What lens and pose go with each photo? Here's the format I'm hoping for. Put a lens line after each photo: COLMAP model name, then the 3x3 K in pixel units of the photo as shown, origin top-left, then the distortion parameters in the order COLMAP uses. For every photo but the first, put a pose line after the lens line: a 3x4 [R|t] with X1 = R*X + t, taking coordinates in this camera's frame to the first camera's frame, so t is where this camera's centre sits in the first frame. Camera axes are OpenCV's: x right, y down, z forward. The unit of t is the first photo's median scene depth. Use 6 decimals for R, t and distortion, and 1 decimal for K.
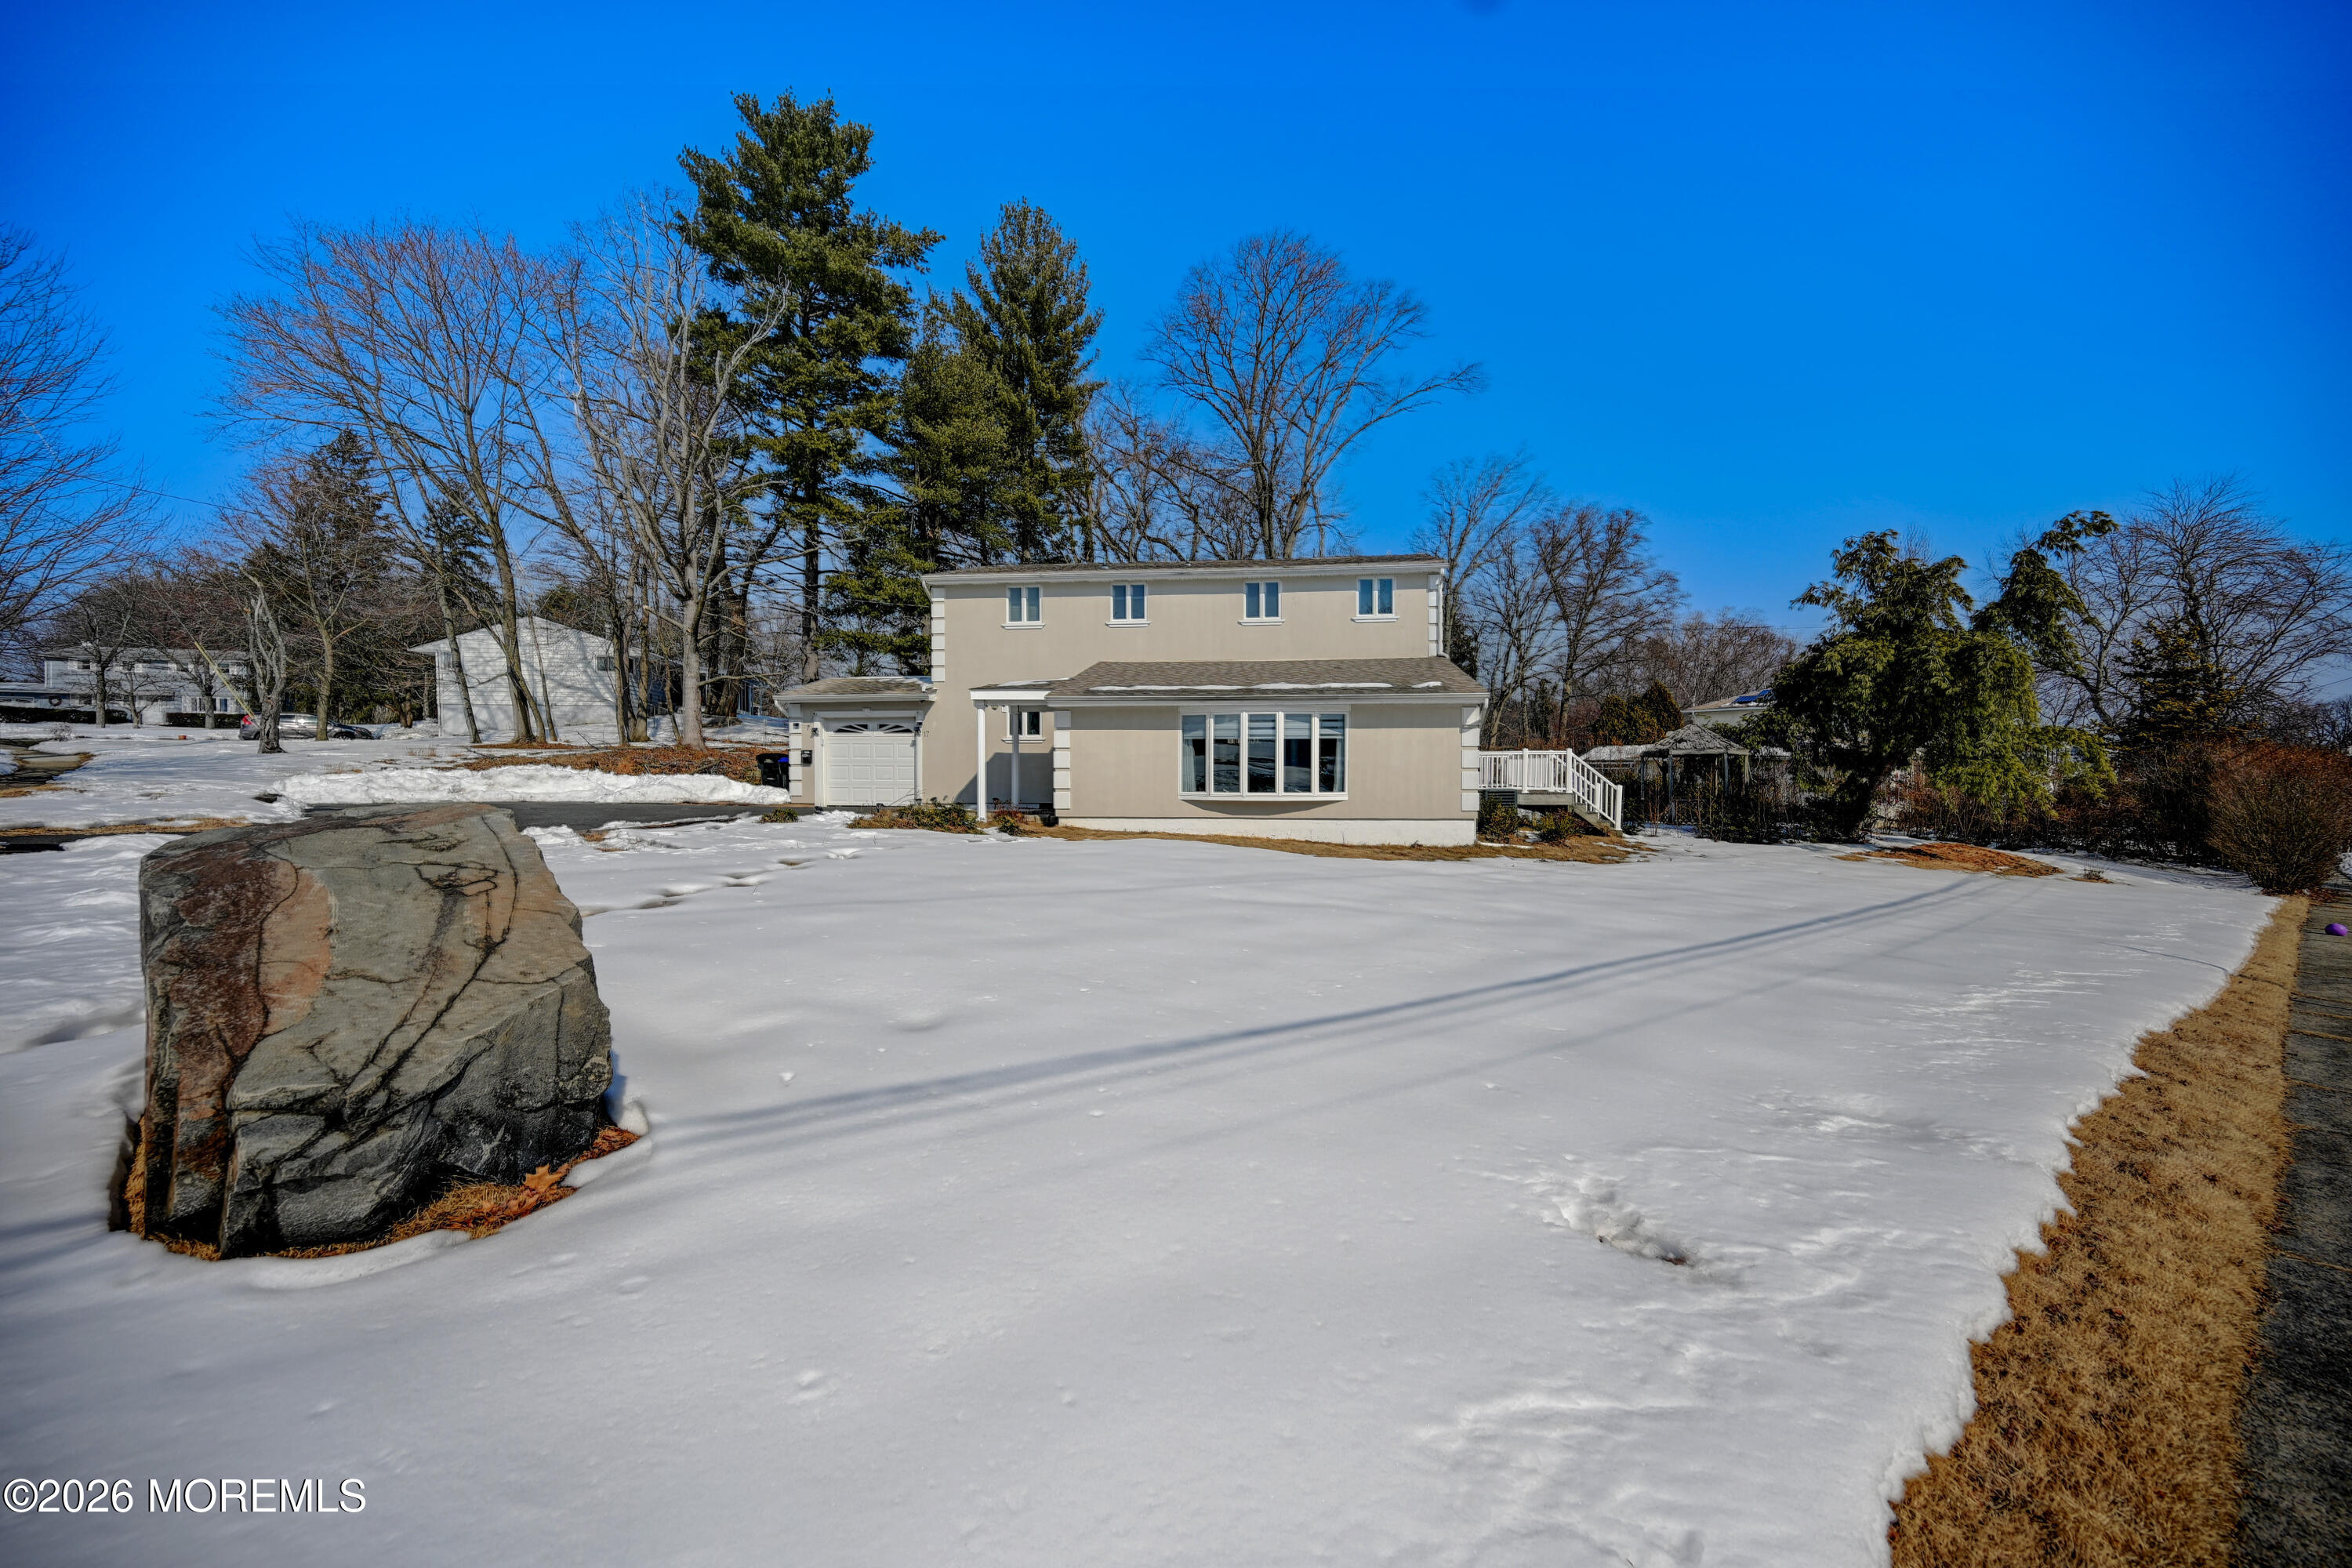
lens RADIAL K [[925.2, 0, 1185.5], [0, 925.2, 782.5], [0, 0, 1]] dist [-0.000349, 0.000090]
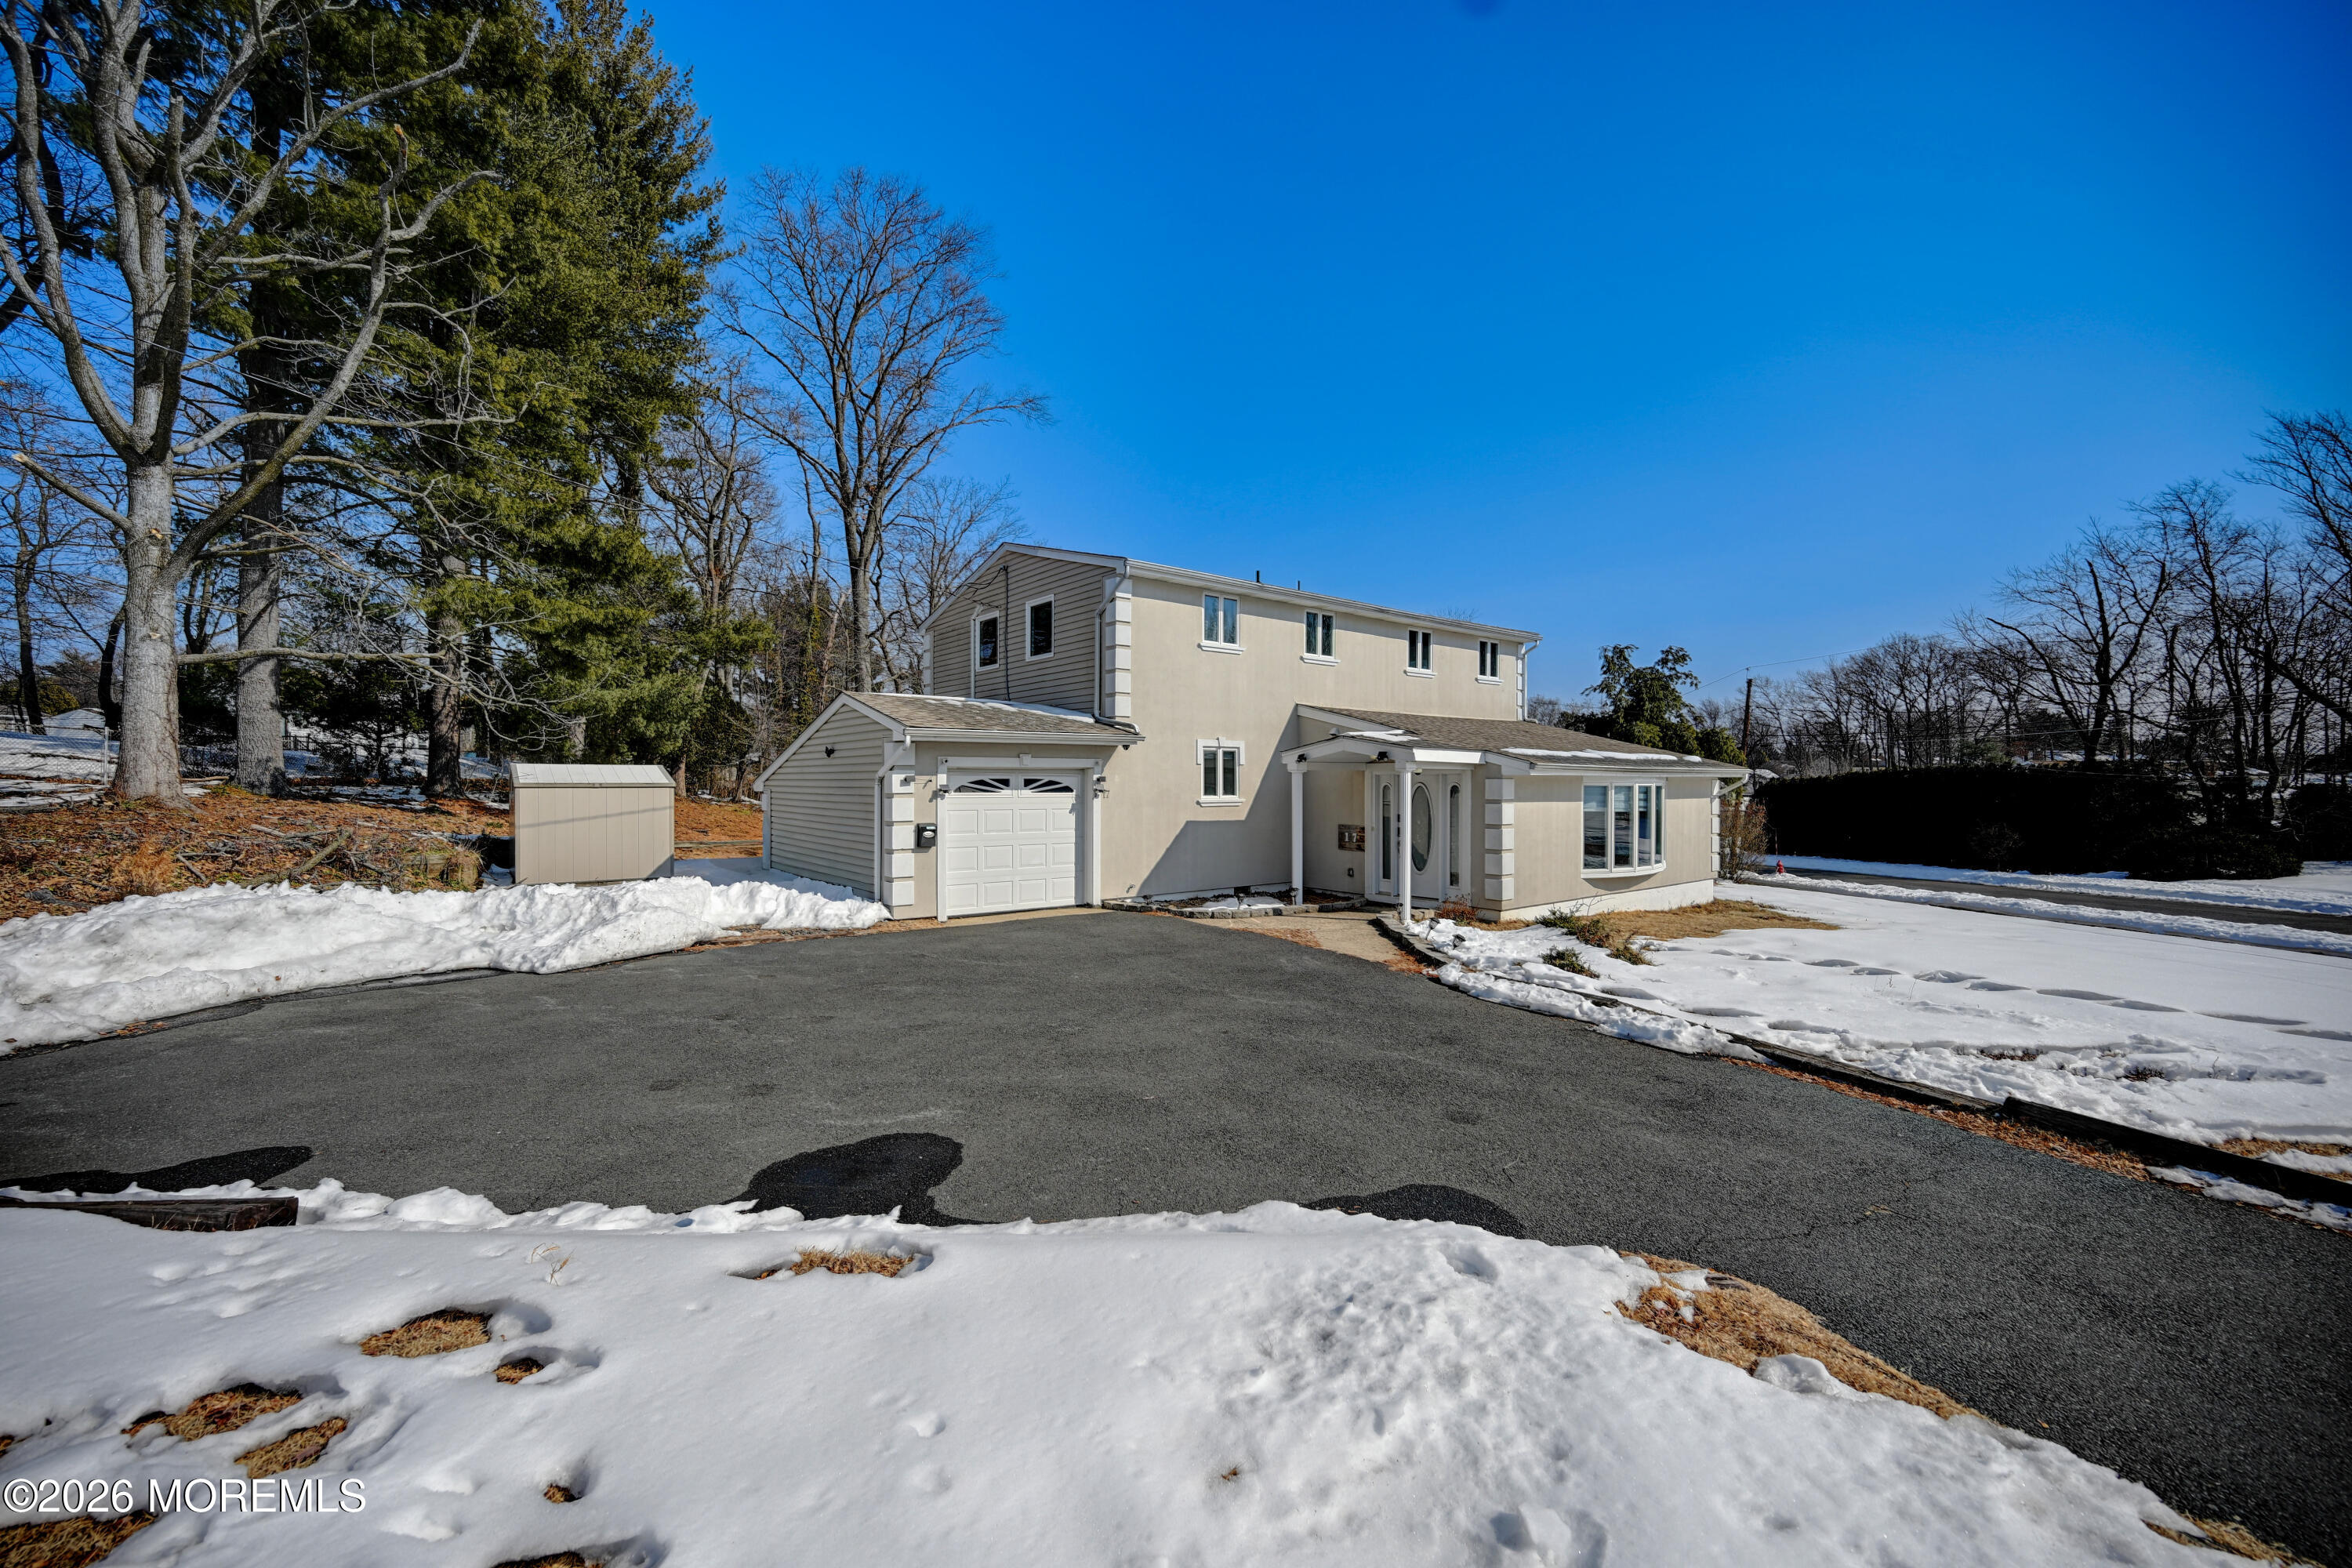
lens RADIAL K [[925.2, 0, 1185.5], [0, 925.2, 782.5], [0, 0, 1]] dist [-0.000349, 0.000090]
pose [[0.703395, 0.003065, 0.710792, -0.748964], [0.010037, 0.999848, -0.014244, -0.054090], [-0.710728, 0.017154, 0.703258, 0.522580]]
